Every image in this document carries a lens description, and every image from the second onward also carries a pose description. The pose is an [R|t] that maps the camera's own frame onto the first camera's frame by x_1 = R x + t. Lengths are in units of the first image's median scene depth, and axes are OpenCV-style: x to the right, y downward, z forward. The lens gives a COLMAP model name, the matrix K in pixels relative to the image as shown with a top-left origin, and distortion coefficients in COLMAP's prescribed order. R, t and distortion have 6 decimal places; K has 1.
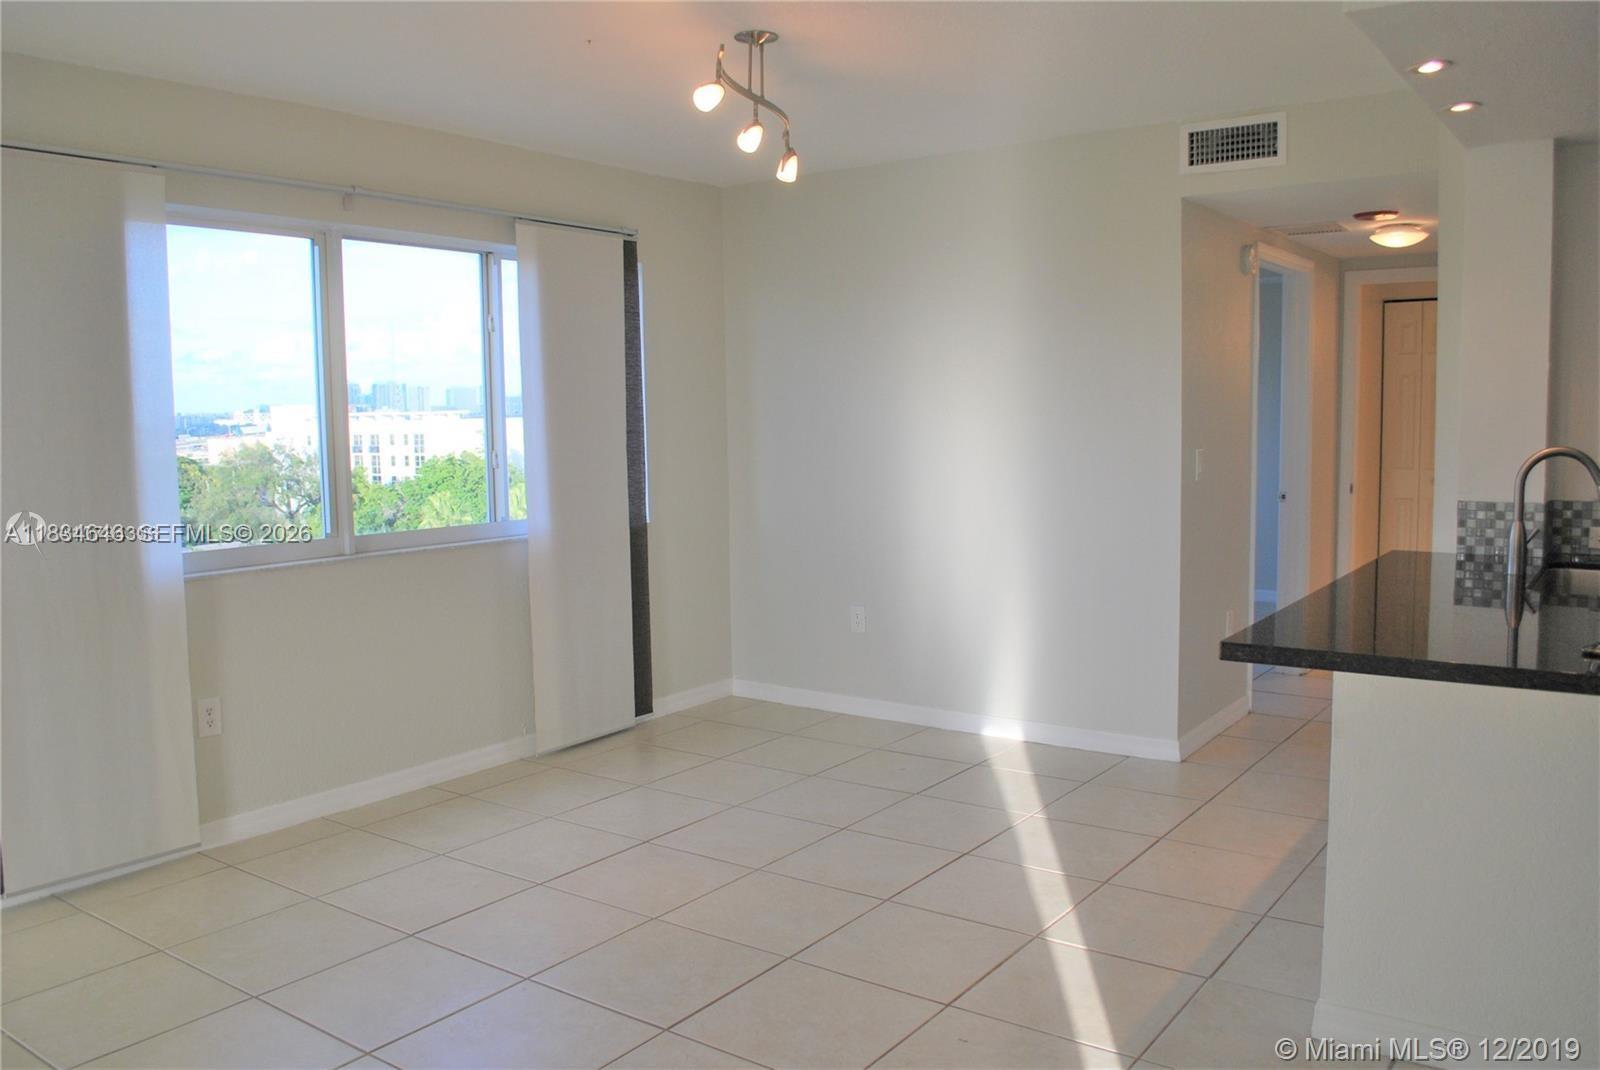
lens RADIAL K [[1260.3, 0, 806.1], [0, 1260.3, 534.2], [0, 0, 1]] dist [-0.082278, 0.009315]
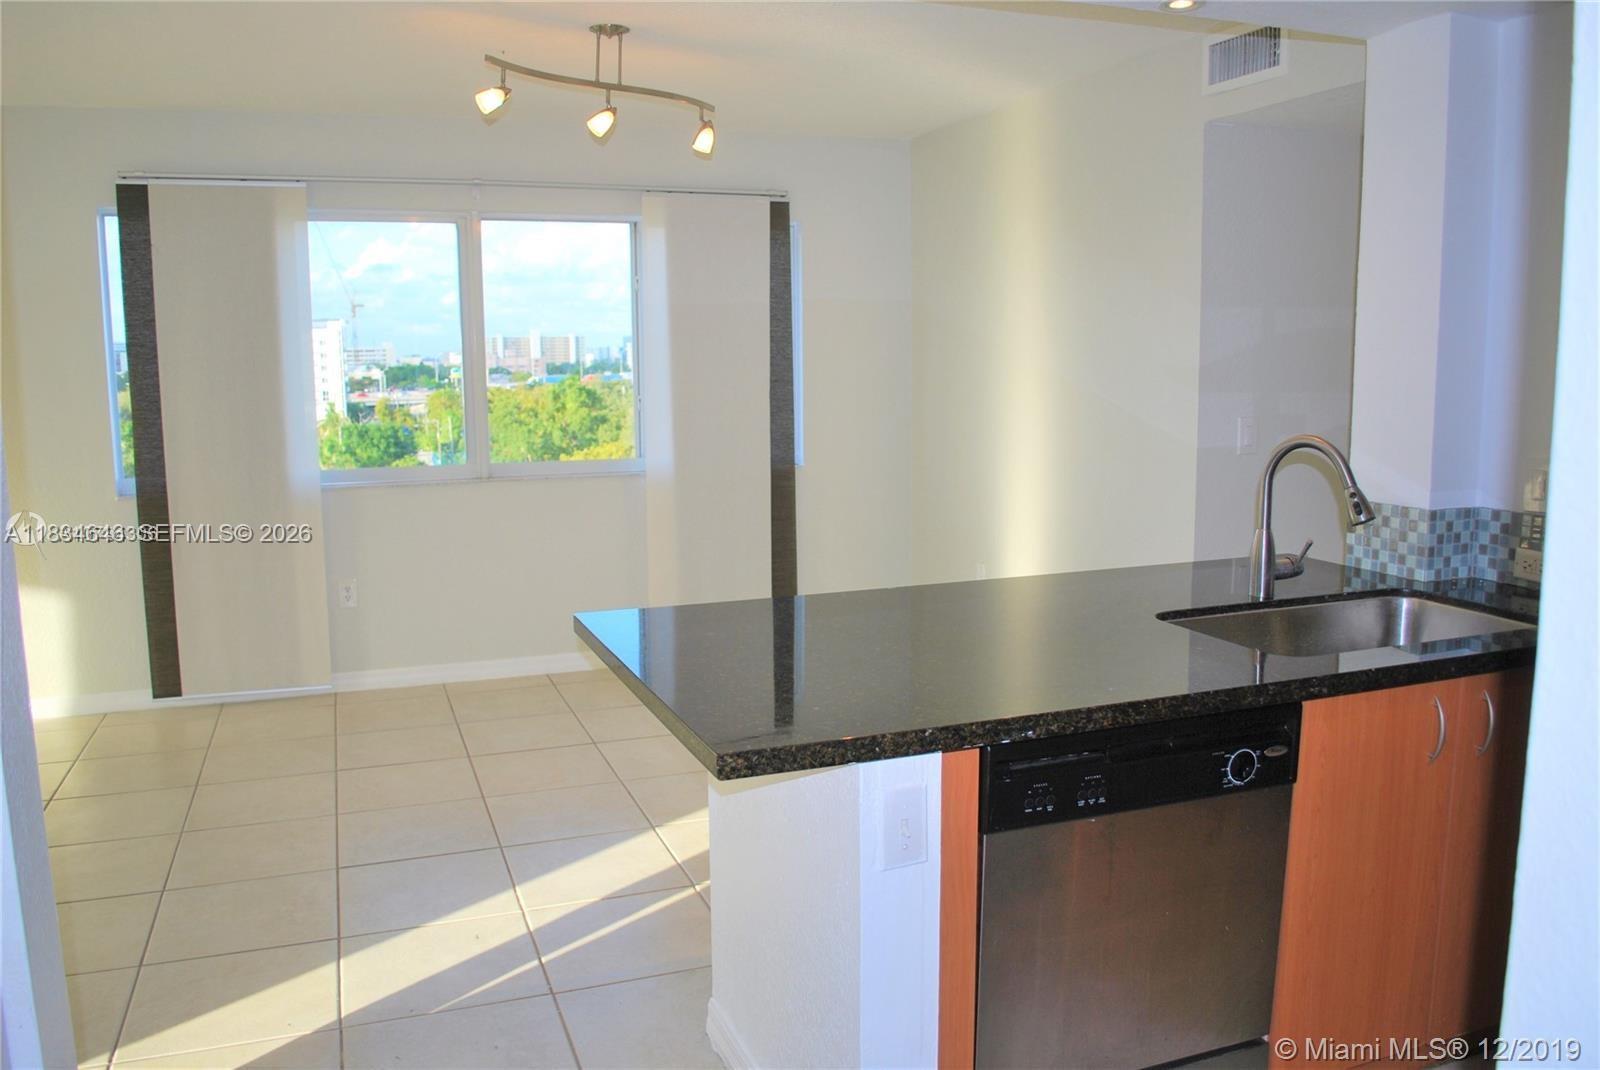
lens RADIAL K [[1260.3, 0, 806.1], [0, 1260.3, 534.2], [0, 0, 1]] dist [-0.082278, 0.009315]
pose [[0.834406, 0.087287, -0.544194, 0.605070], [-0.057640, 0.995785, 0.071342, -0.036720], [0.548127, -0.028161, 0.835921, 0.138397]]
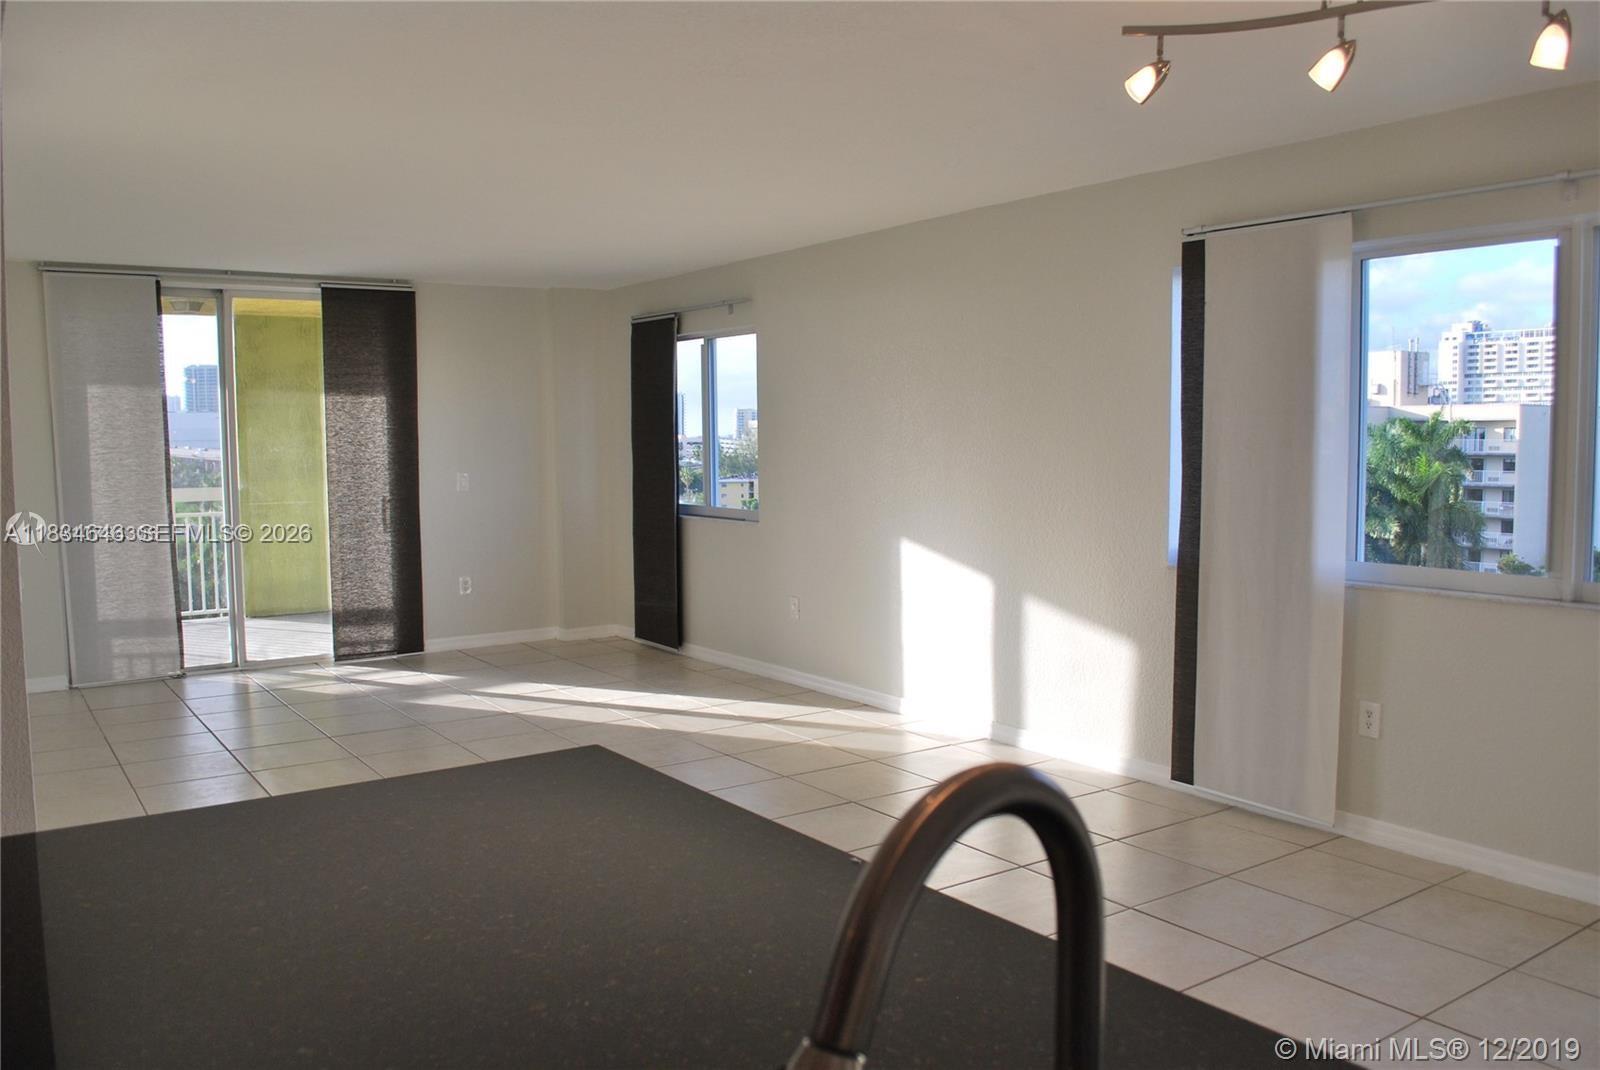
lens RADIAL K [[1260.3, 0, 806.1], [0, 1260.3, 534.2], [0, 0, 1]] dist [-0.082278, 0.009315]
pose [[-0.323488, 0.093775, -0.941574, 0.610157], [-0.078305, 0.989011, 0.125402, -0.096866], [0.942987, 0.114296, -0.312591, 0.792792]]
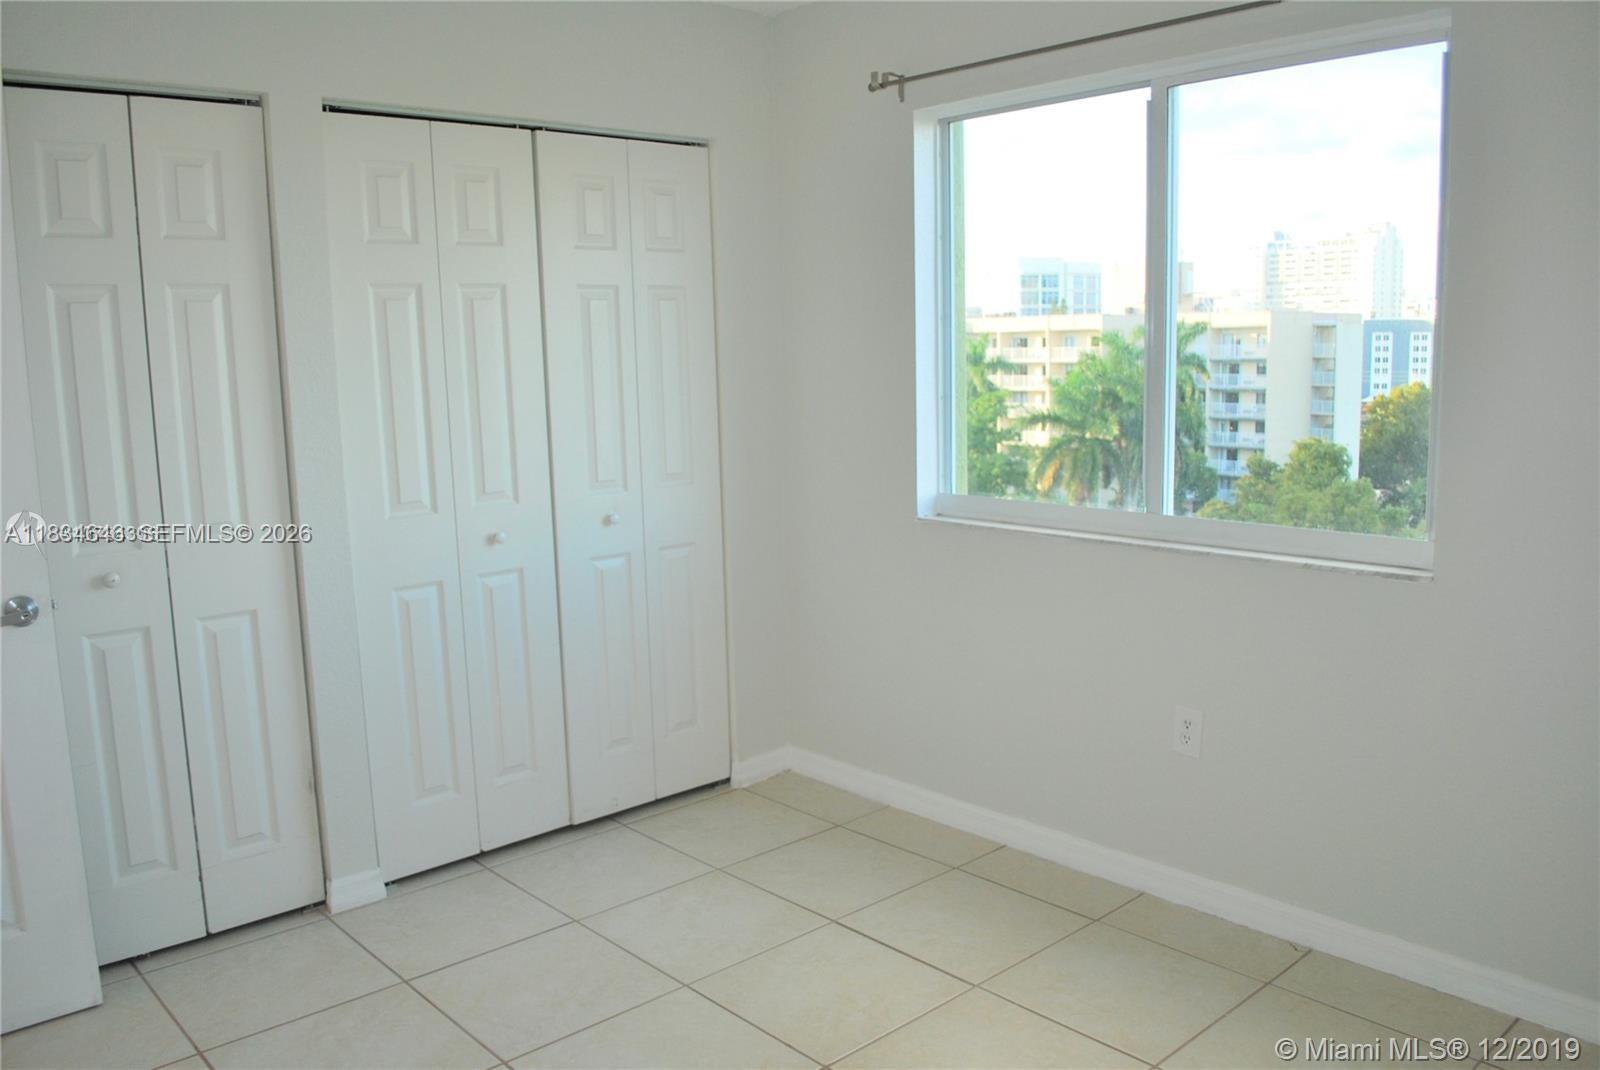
lens RADIAL K [[1251.3, 0, 800.0], [0, 1251.3, 535.0], [0, 0, 1]] dist [-0.085796, 0.002144]
pose [[-0.199561, 0.168326, -0.965319, 0.695865], [-0.070645, 0.980100, 0.185508, -0.165405], [0.977335, 0.105216, -0.183699, 1.452526]]
